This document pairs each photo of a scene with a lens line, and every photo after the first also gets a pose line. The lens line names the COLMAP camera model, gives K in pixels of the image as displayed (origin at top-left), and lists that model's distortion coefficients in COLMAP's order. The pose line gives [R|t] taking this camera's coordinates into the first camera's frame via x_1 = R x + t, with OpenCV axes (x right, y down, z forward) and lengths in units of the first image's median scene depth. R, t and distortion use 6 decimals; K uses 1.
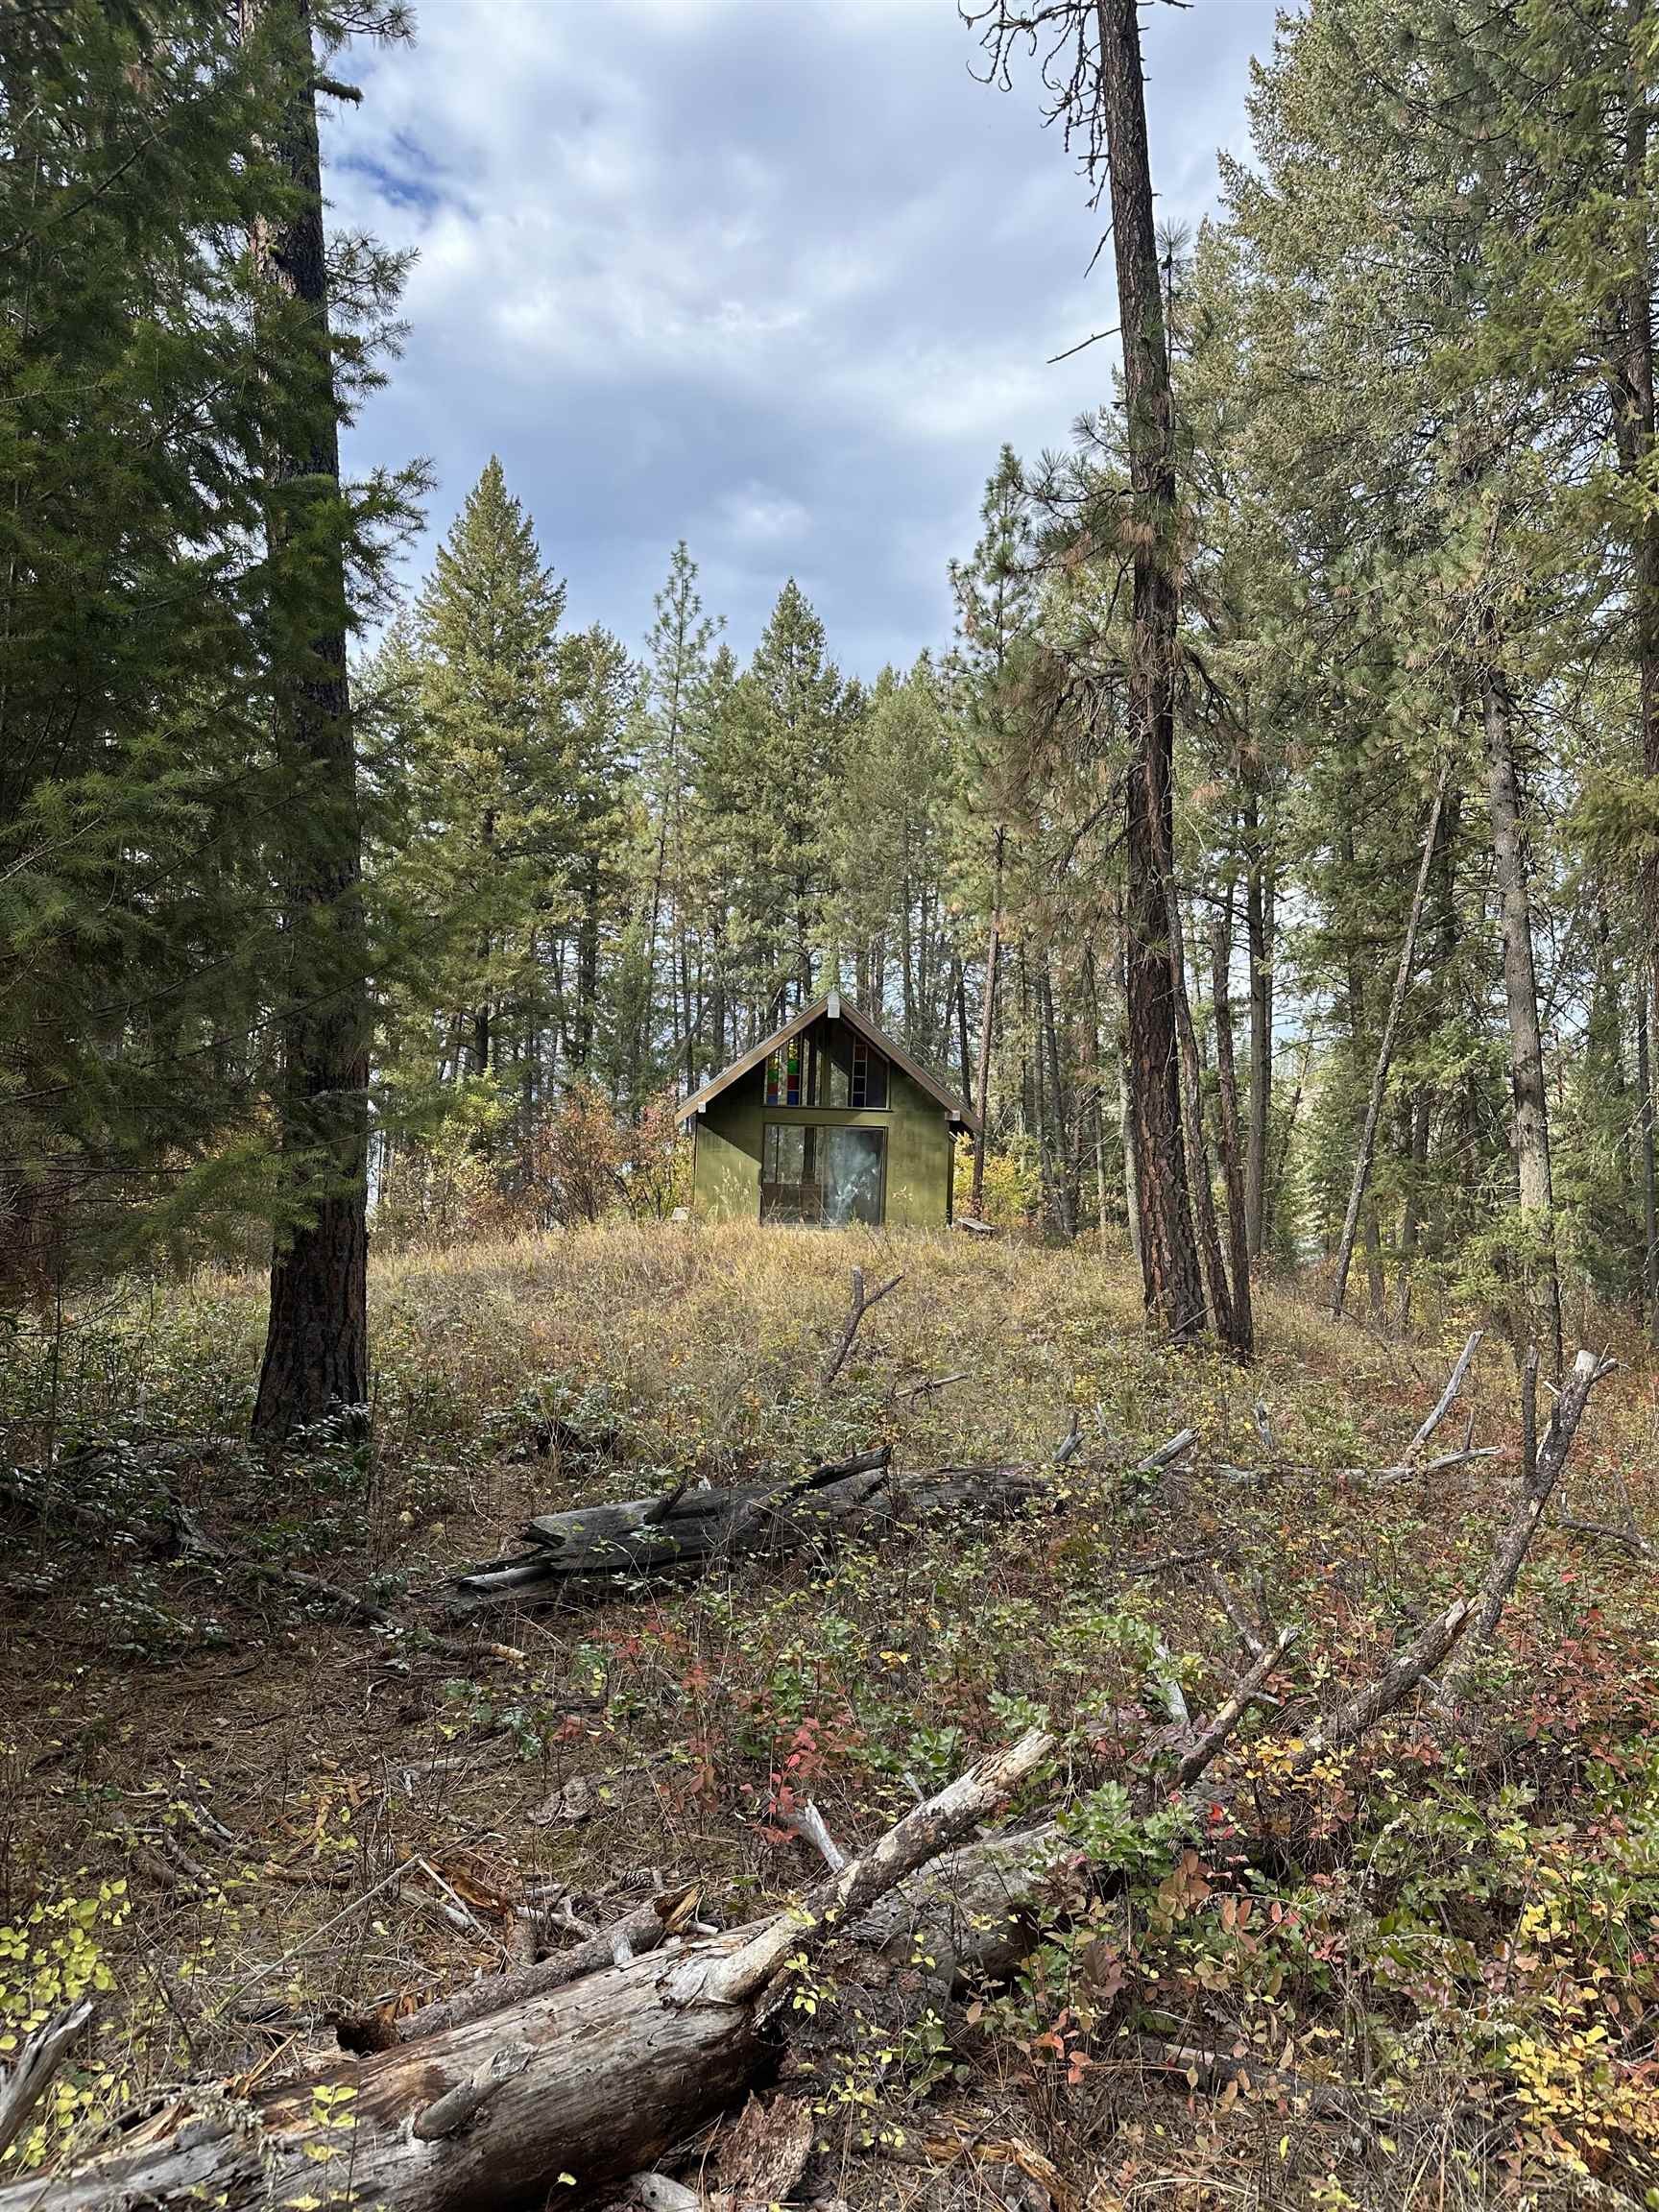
lens RADIAL K [[1561.8, 0, 829.5], [0, 1561.8, 1106.0], [0, 0, 1]] dist [0.021226, -0.004313]
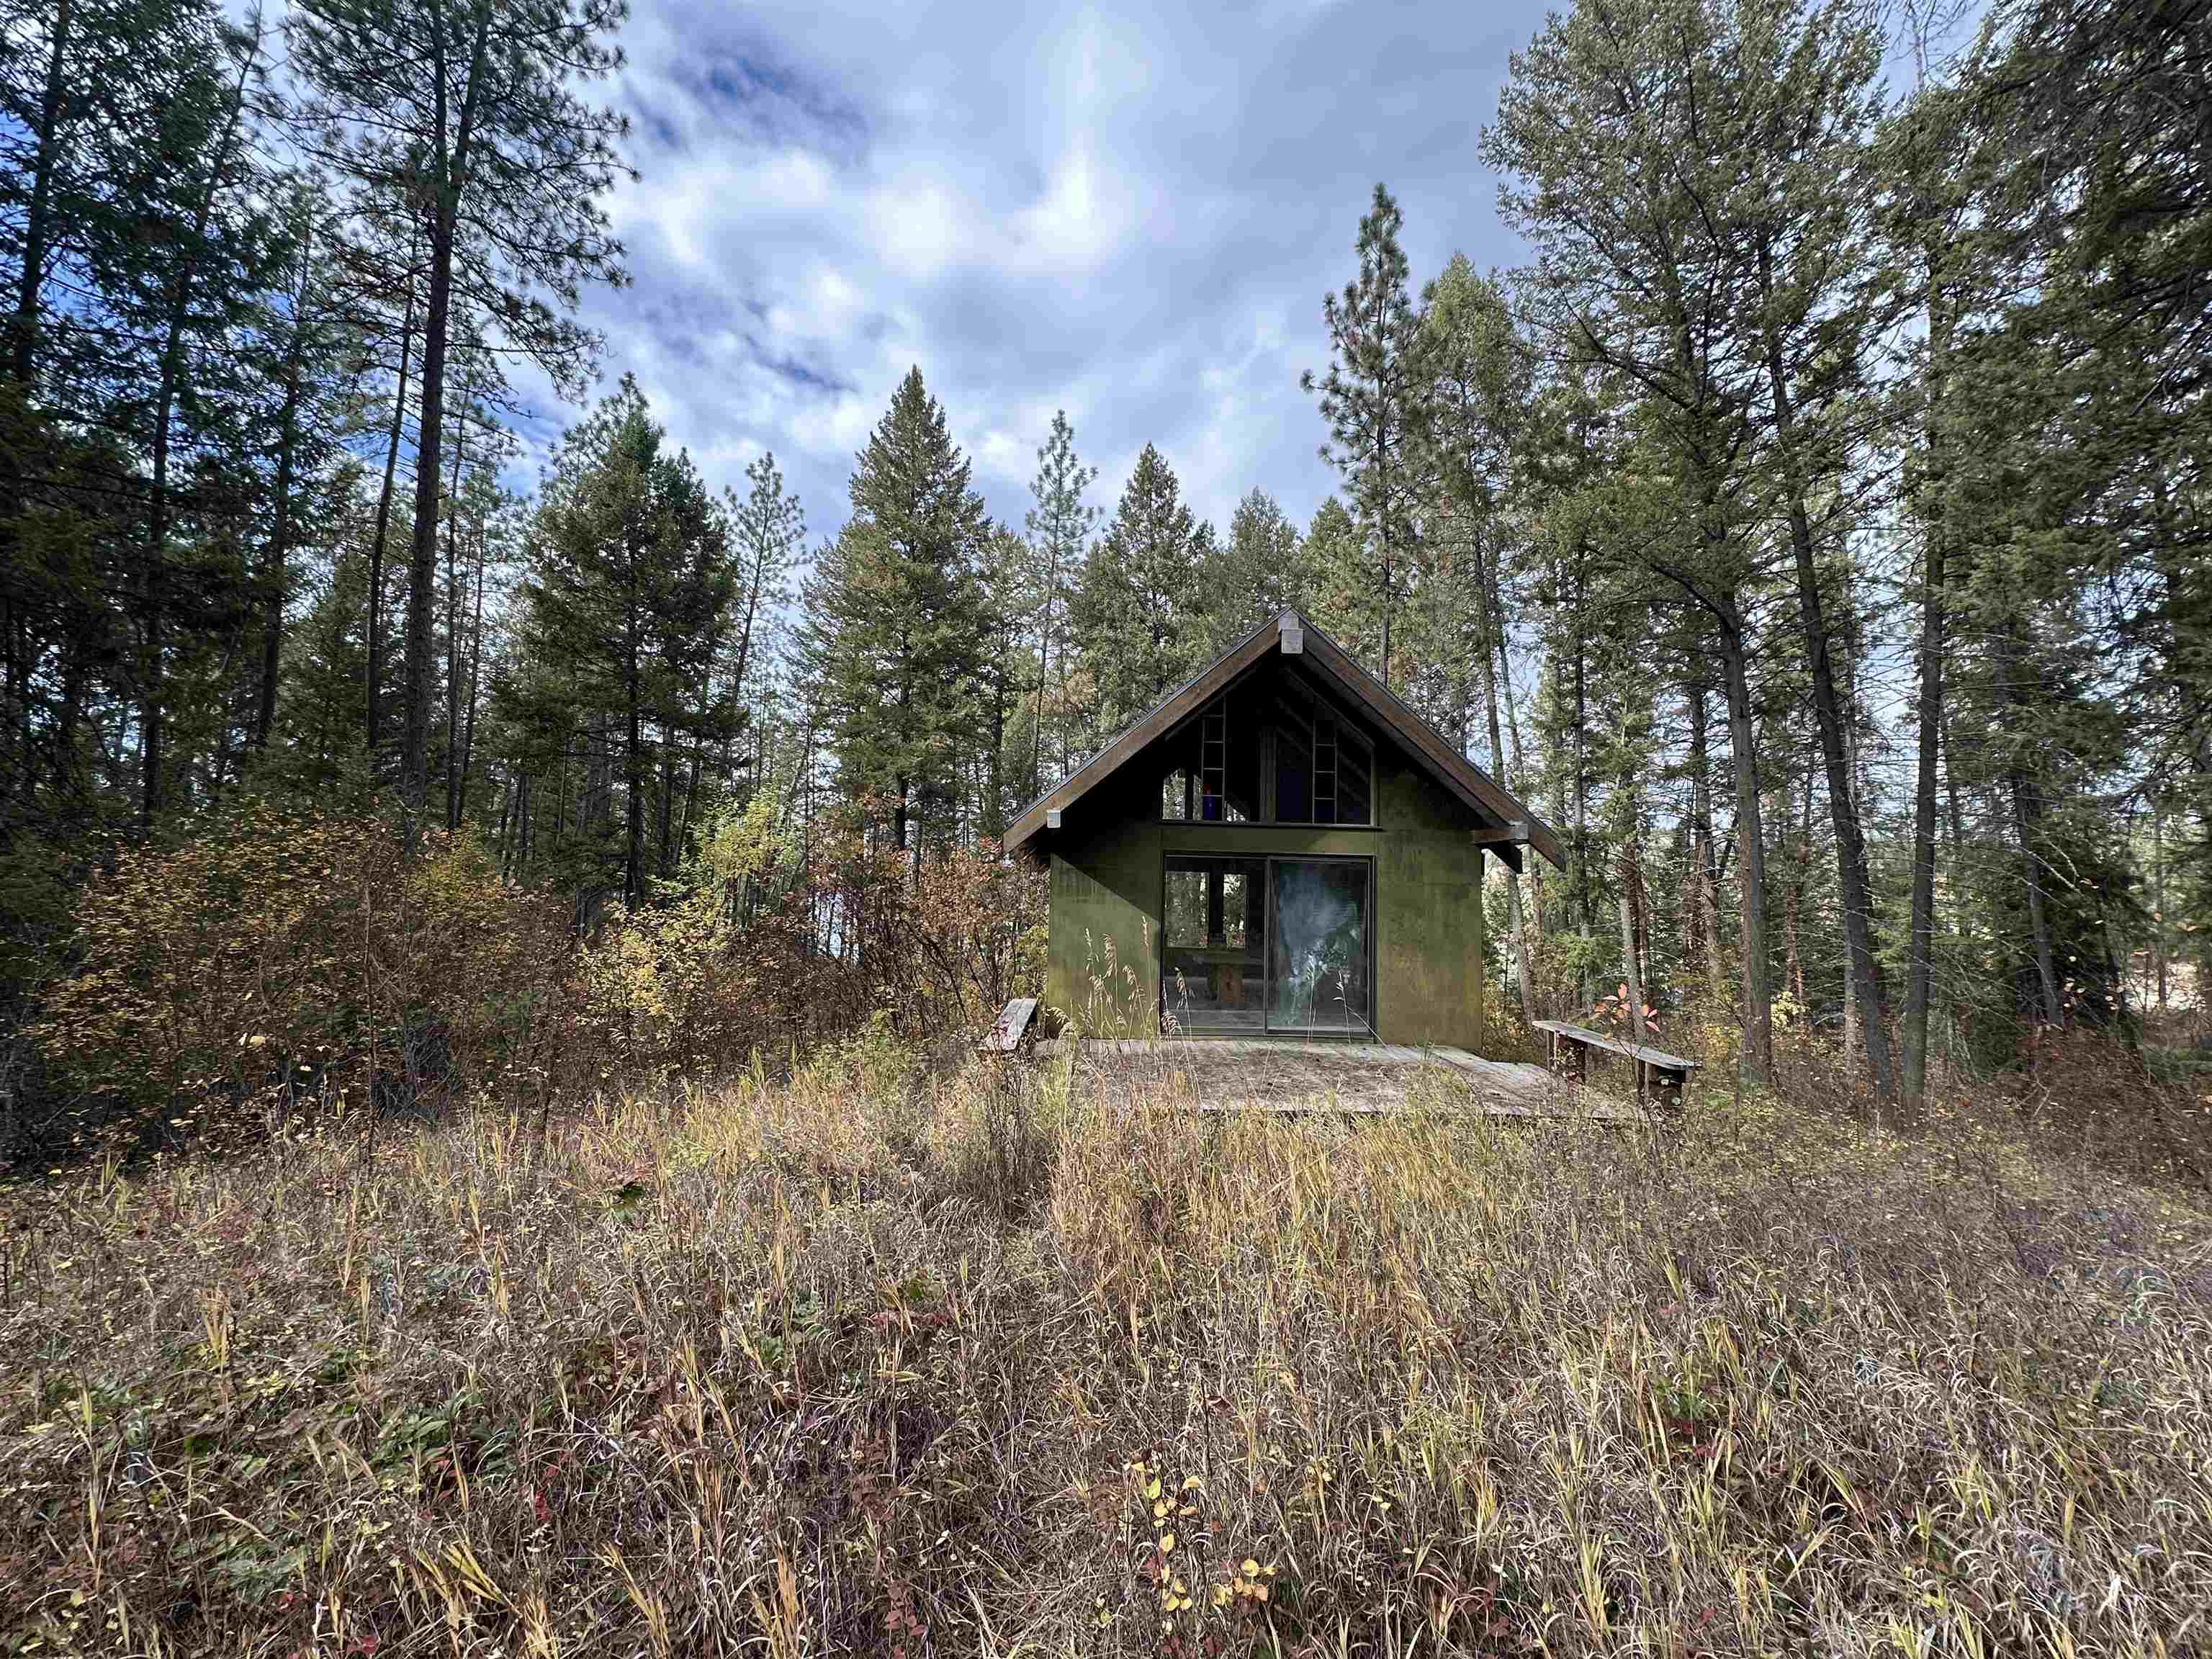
lens RADIAL K [[882.9, 0, 1106.0], [0, 882.9, 829.5], [0, 0, 1]] dist [-0.003168, 0.000242]
pose [[0.998149, -0.012098, -0.059605, -0.018863], [0.008098, 0.997727, -0.066894, 0.010712], [0.060279, 0.066288, 0.995978, 0.291423]]
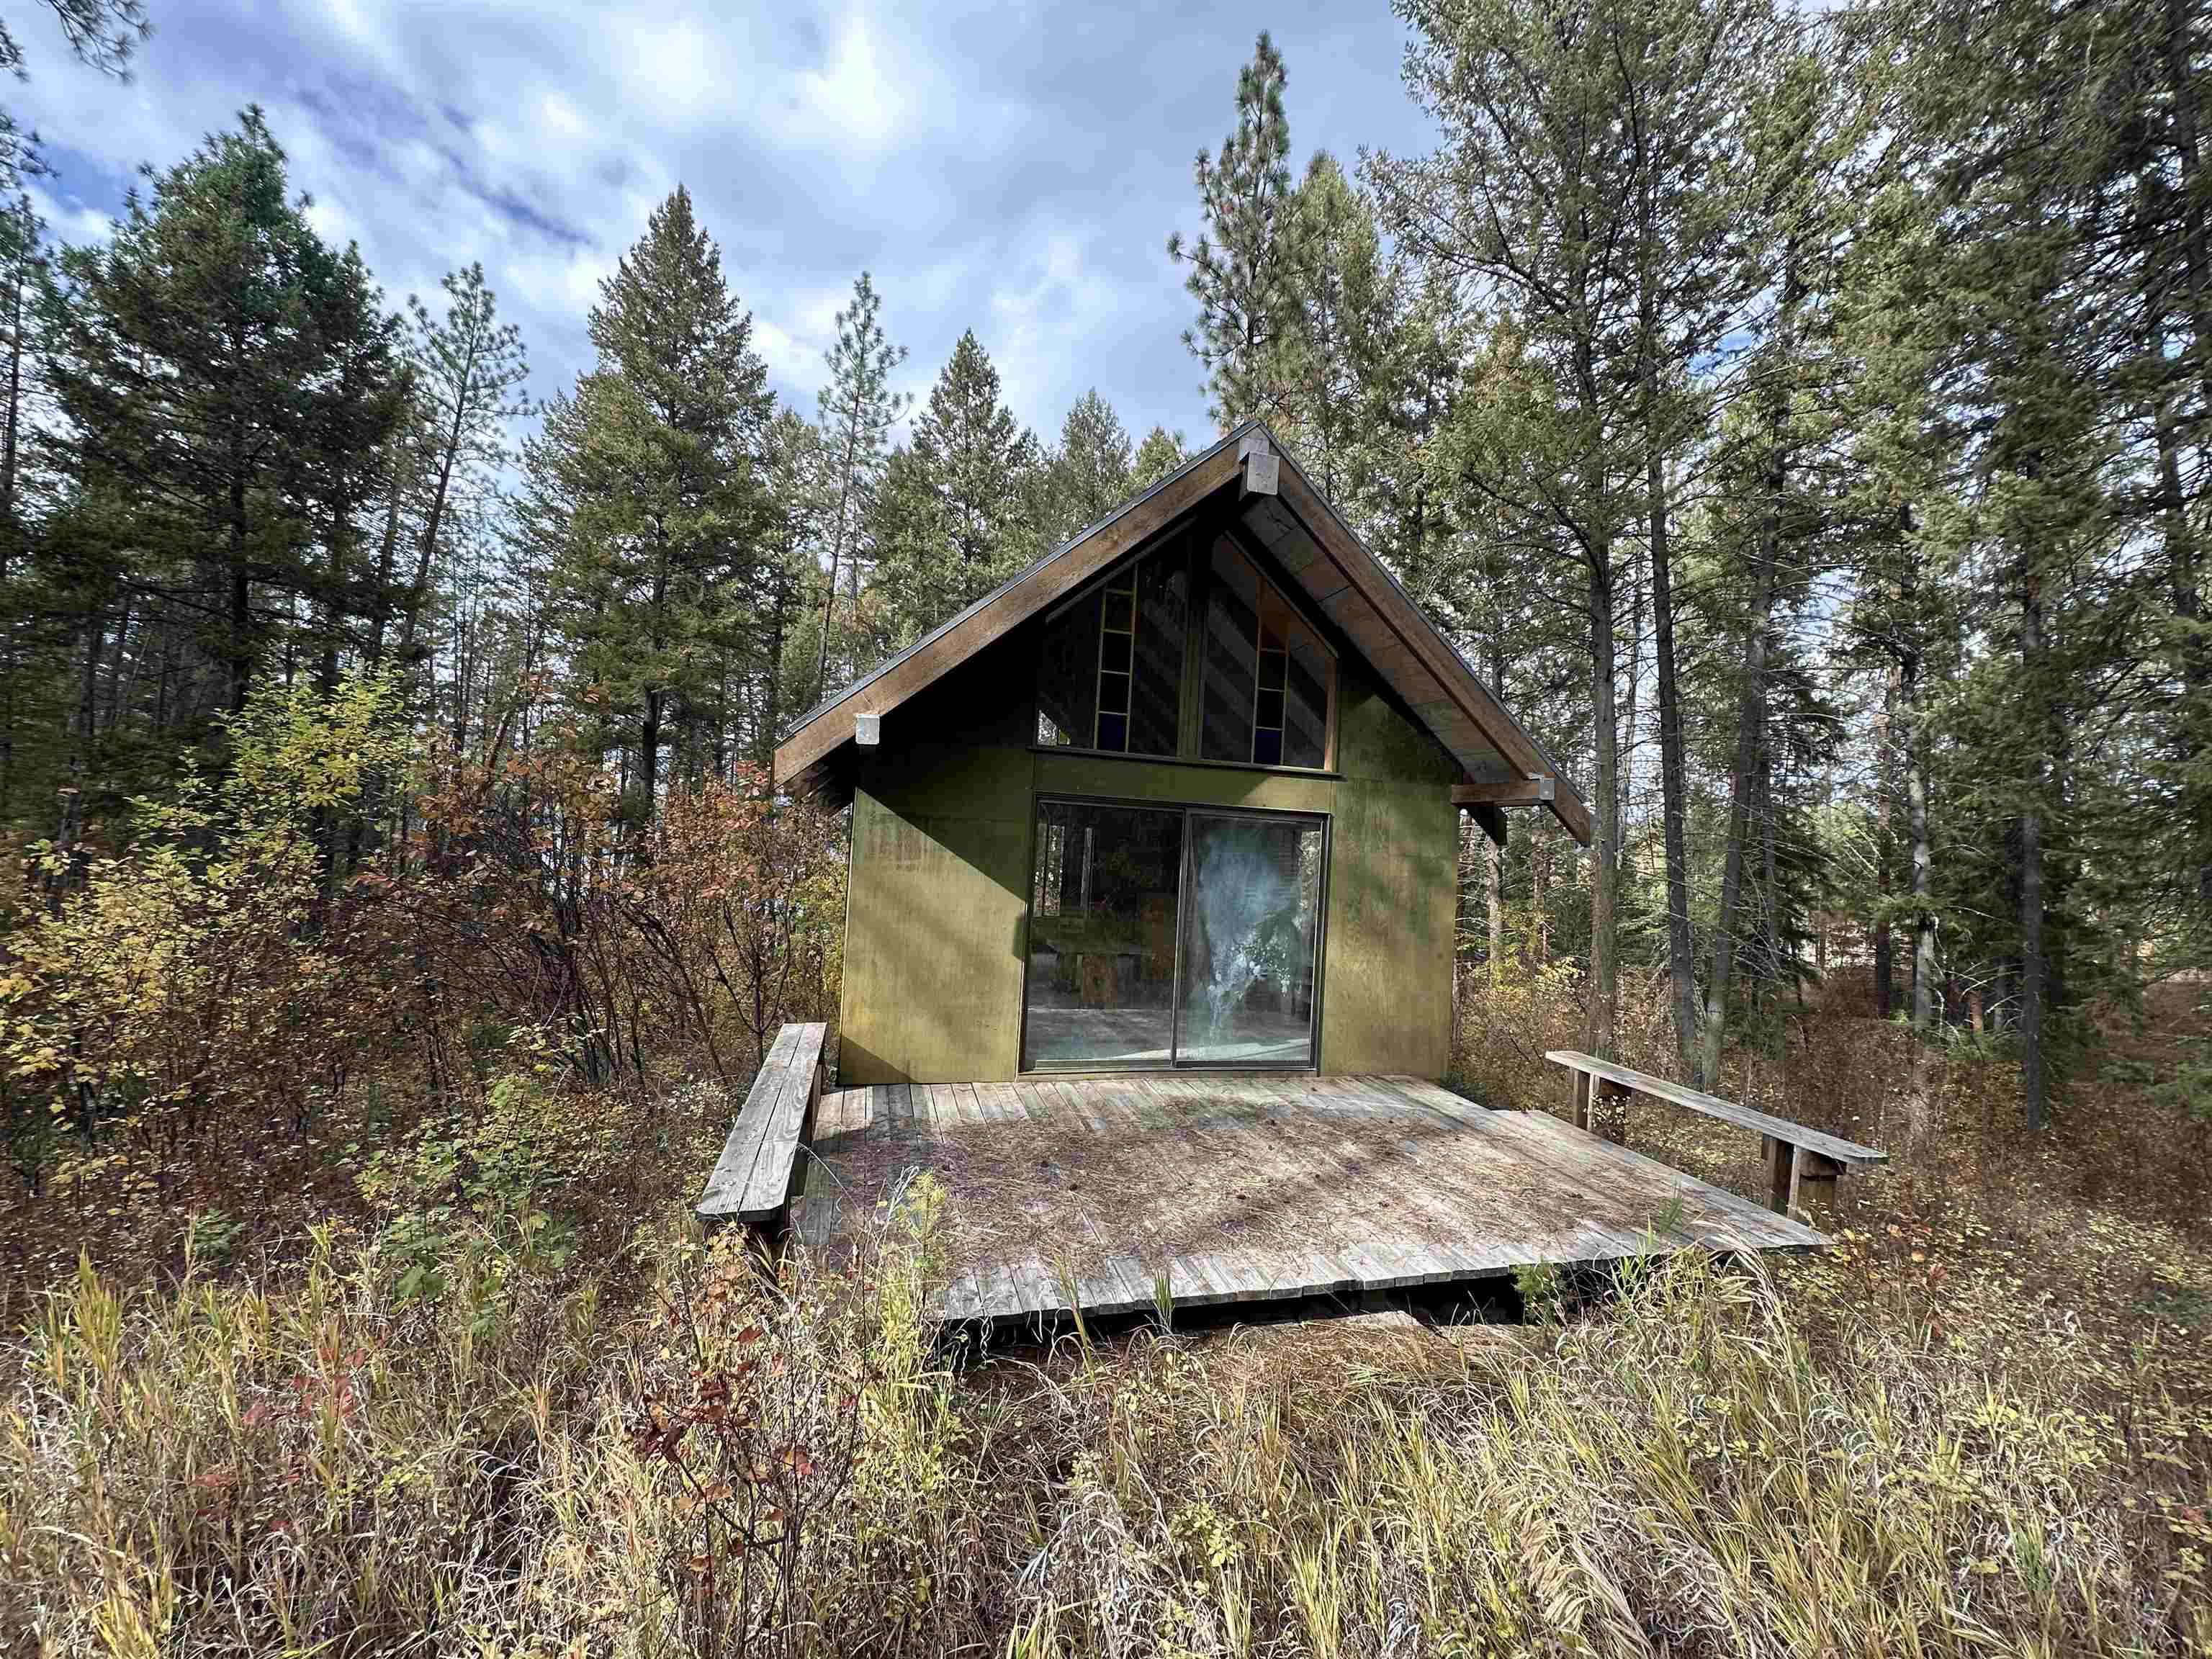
lens RADIAL K [[882.9, 0, 1106.0], [0, 882.9, 829.5], [0, 0, 1]] dist [-0.003168, 0.000242]
pose [[0.983466, 0.027558, 0.178984, -0.027433], [-0.026446, 0.999613, -0.008593, 0.009108], [-0.179151, 0.003717, 0.983815, 0.342261]]
